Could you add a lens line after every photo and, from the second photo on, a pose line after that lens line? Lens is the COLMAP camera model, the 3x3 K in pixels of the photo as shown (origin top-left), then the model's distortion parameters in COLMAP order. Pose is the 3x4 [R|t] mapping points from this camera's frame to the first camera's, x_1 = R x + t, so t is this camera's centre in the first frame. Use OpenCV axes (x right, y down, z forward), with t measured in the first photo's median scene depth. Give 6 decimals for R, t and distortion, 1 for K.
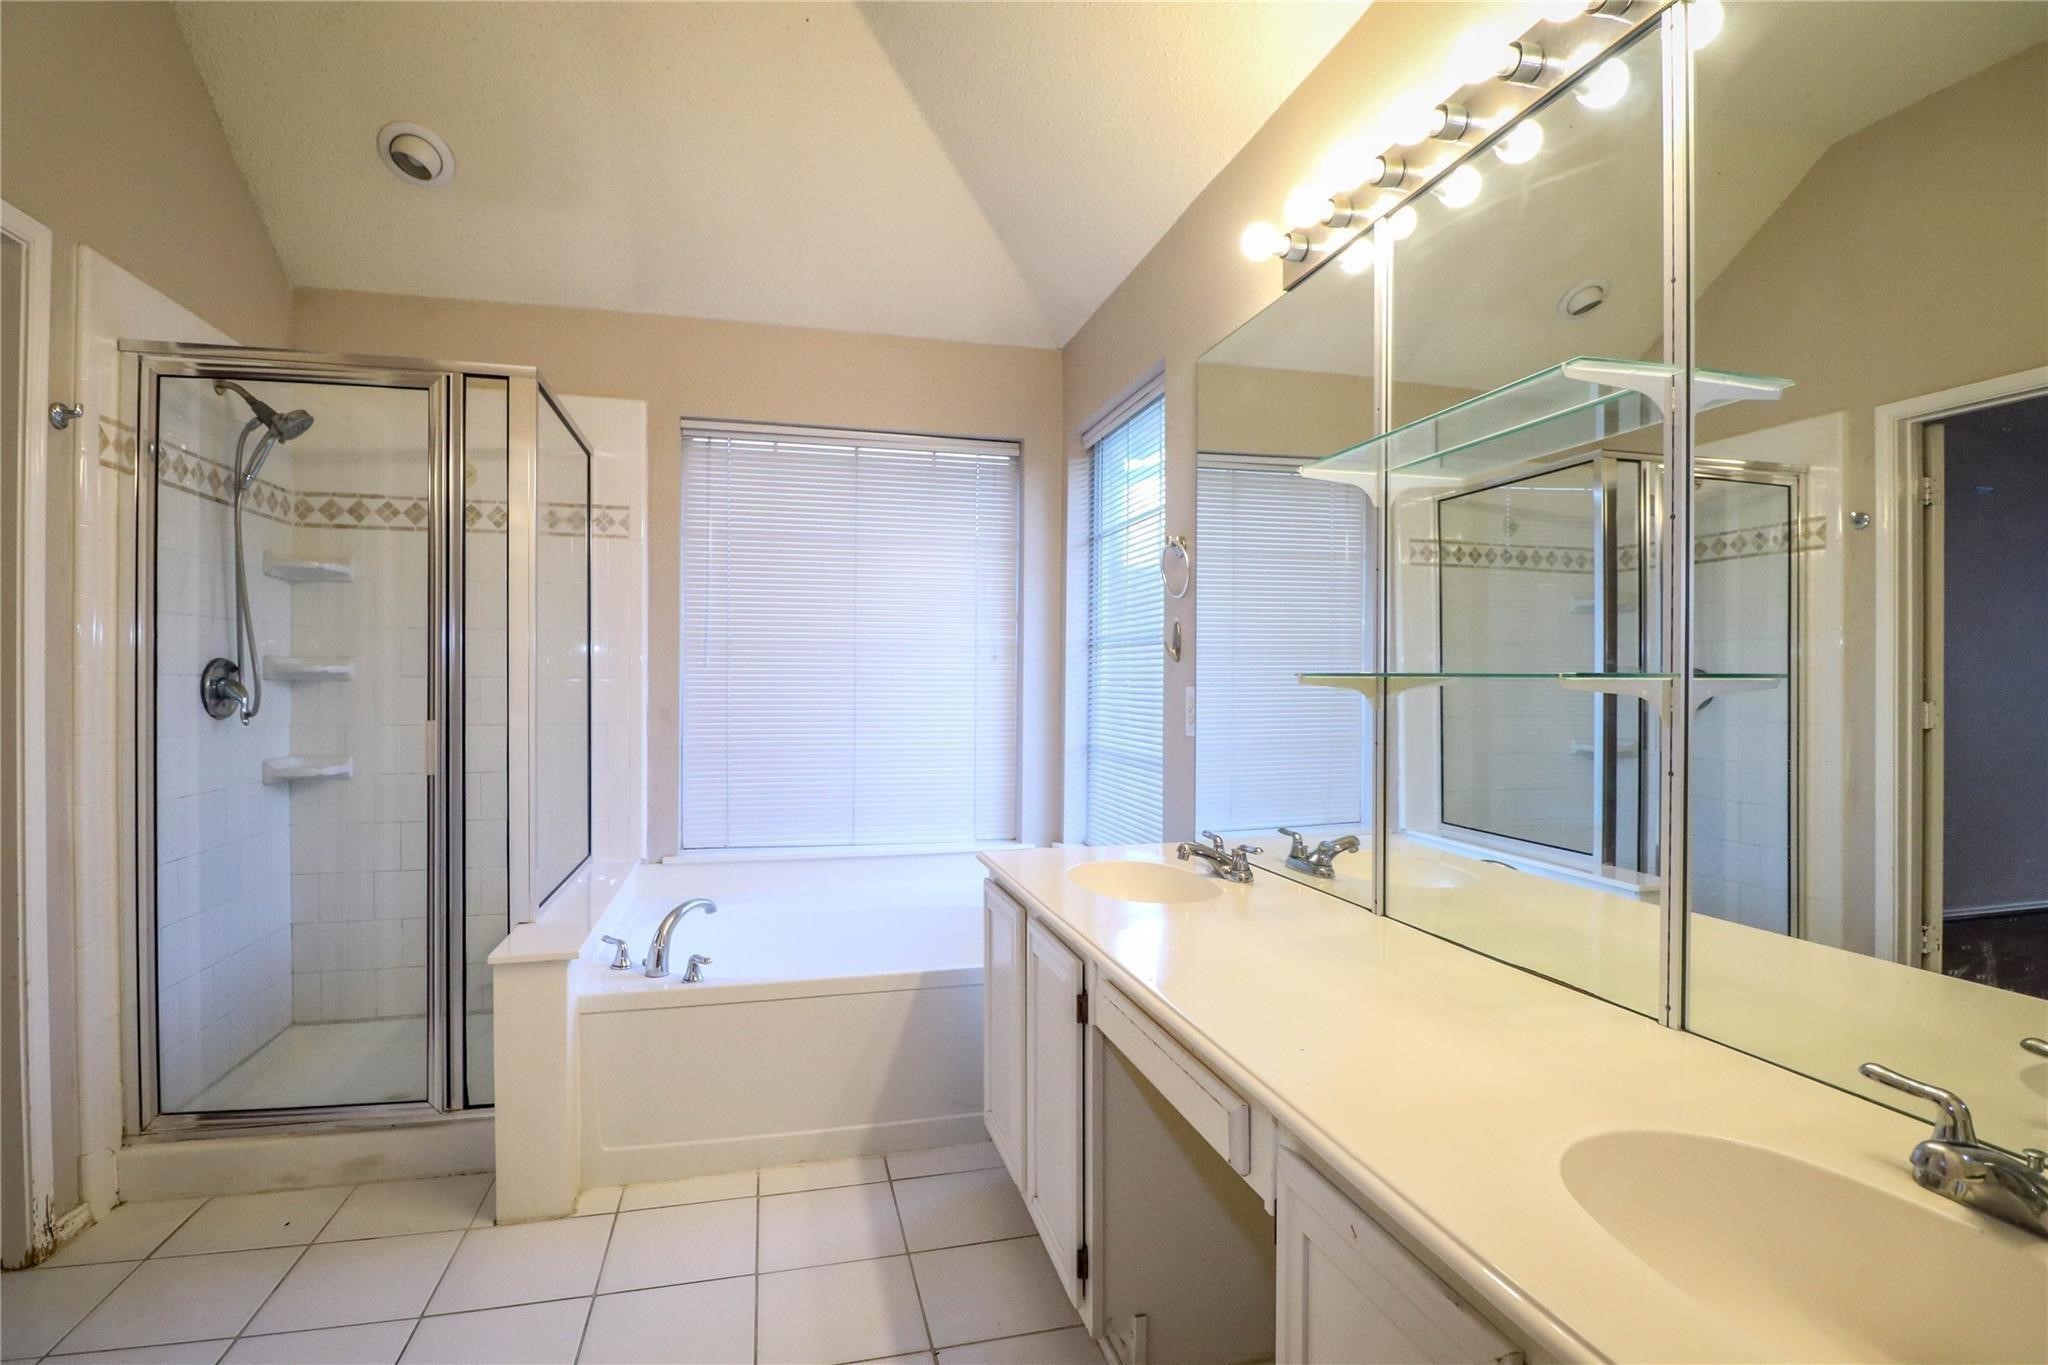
lens RADIAL K [[967.0, 0, 1021.3], [0, 967.0, 681.2], [0, 0, 1]] dist [-0.011819, -0.005010]
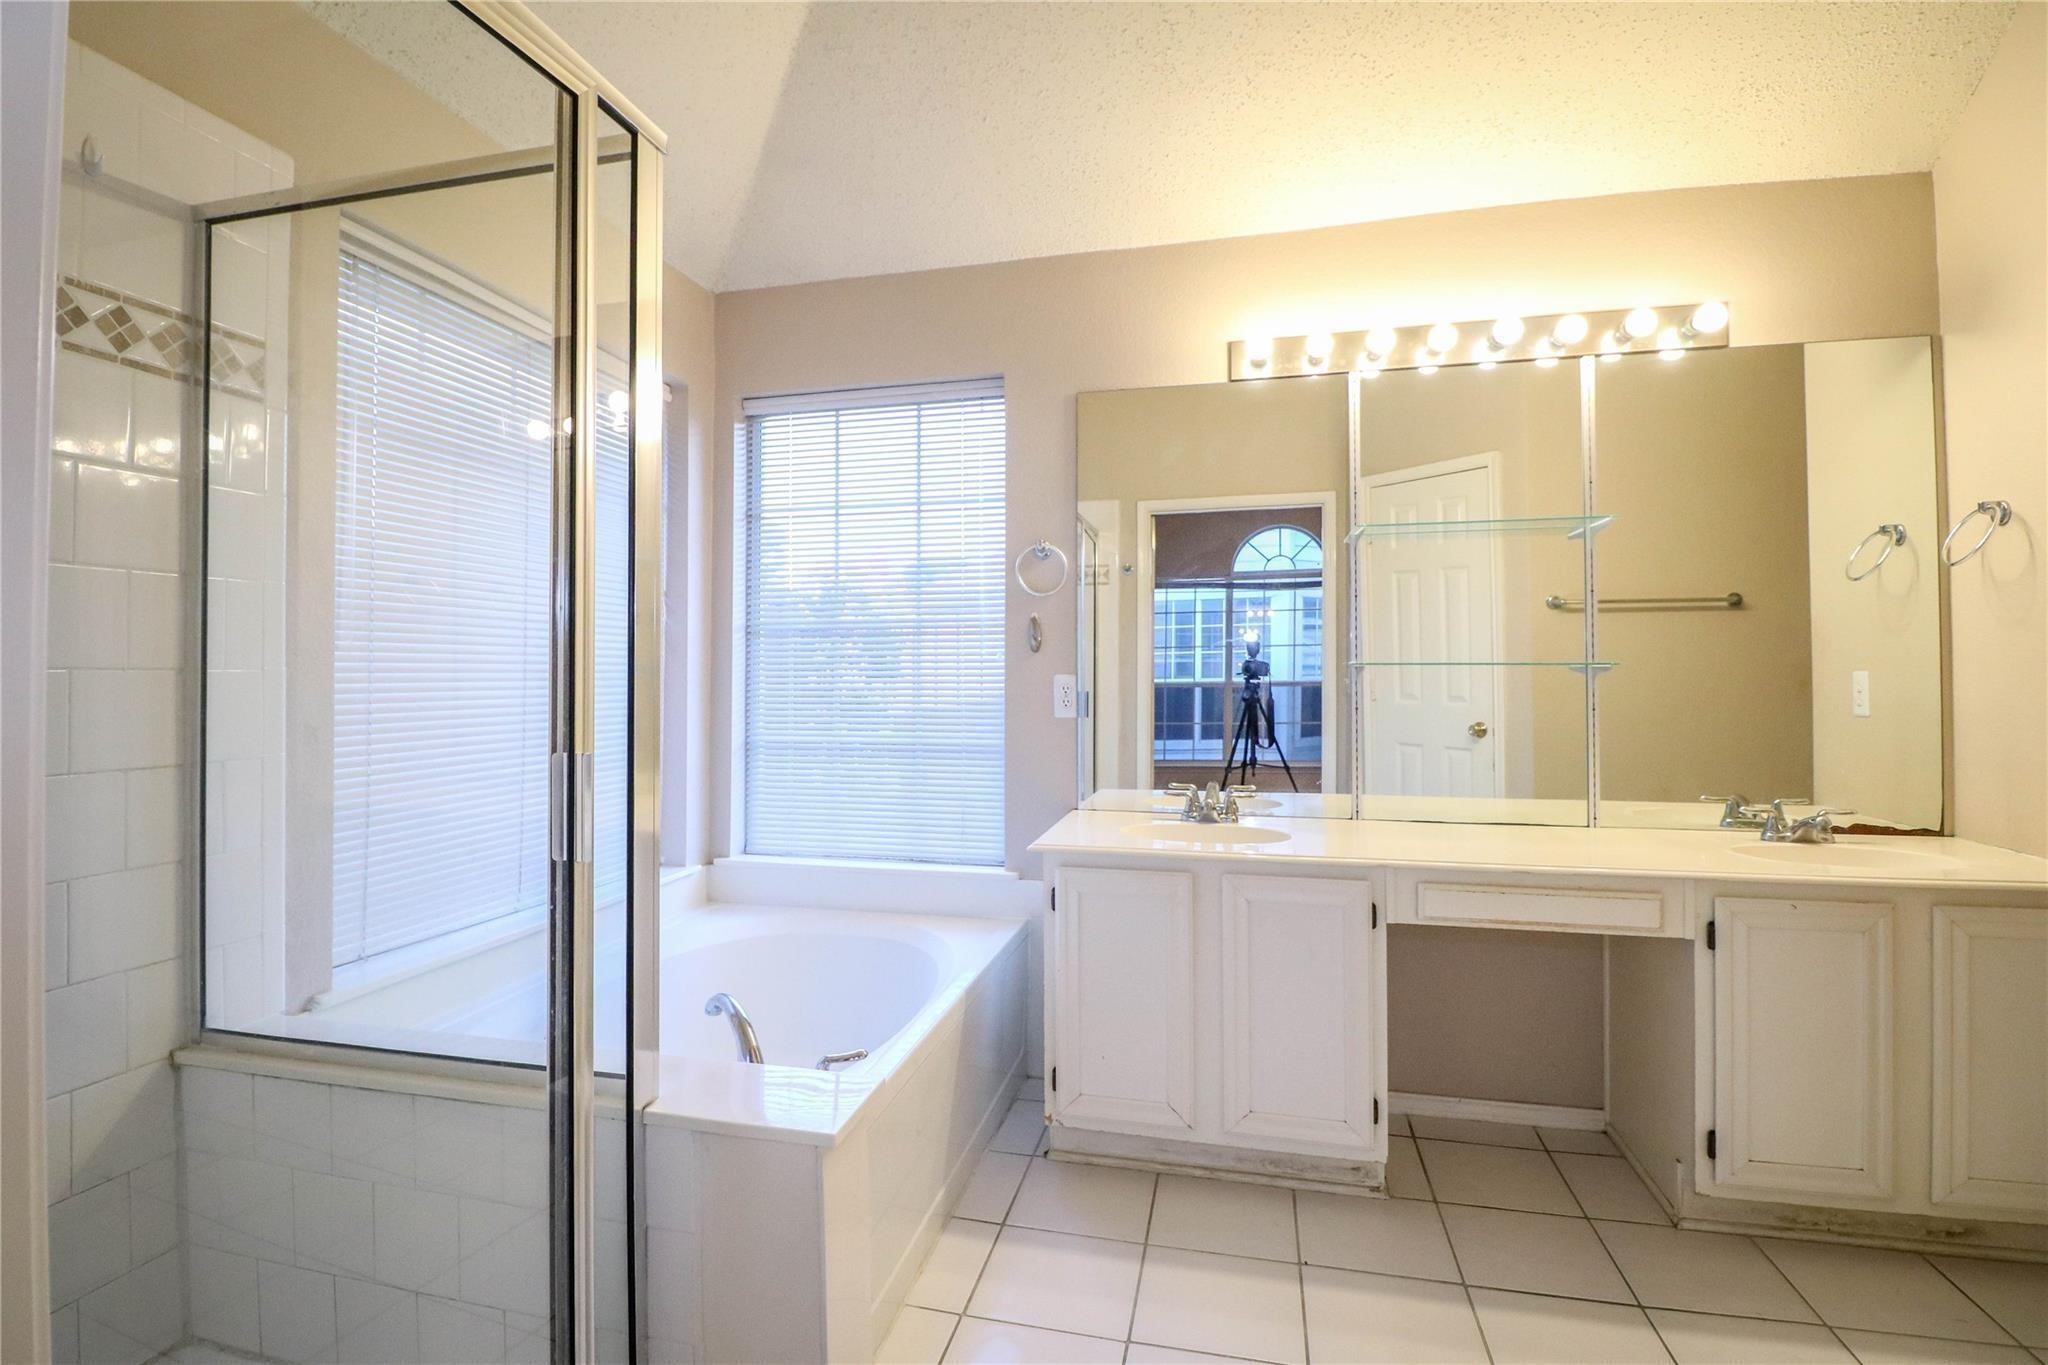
lens RADIAL K [[967.0, 0, 986.5], [0, 967.0, 653.7], [0, 0, 1]] dist [-0.011819, -0.005010]
pose [[0.478410, 0.008240, 0.878098, -0.672699], [0.010699, 0.999827, -0.015211, -0.000930], [-0.878071, 0.016672, 0.478239, 0.409590]]
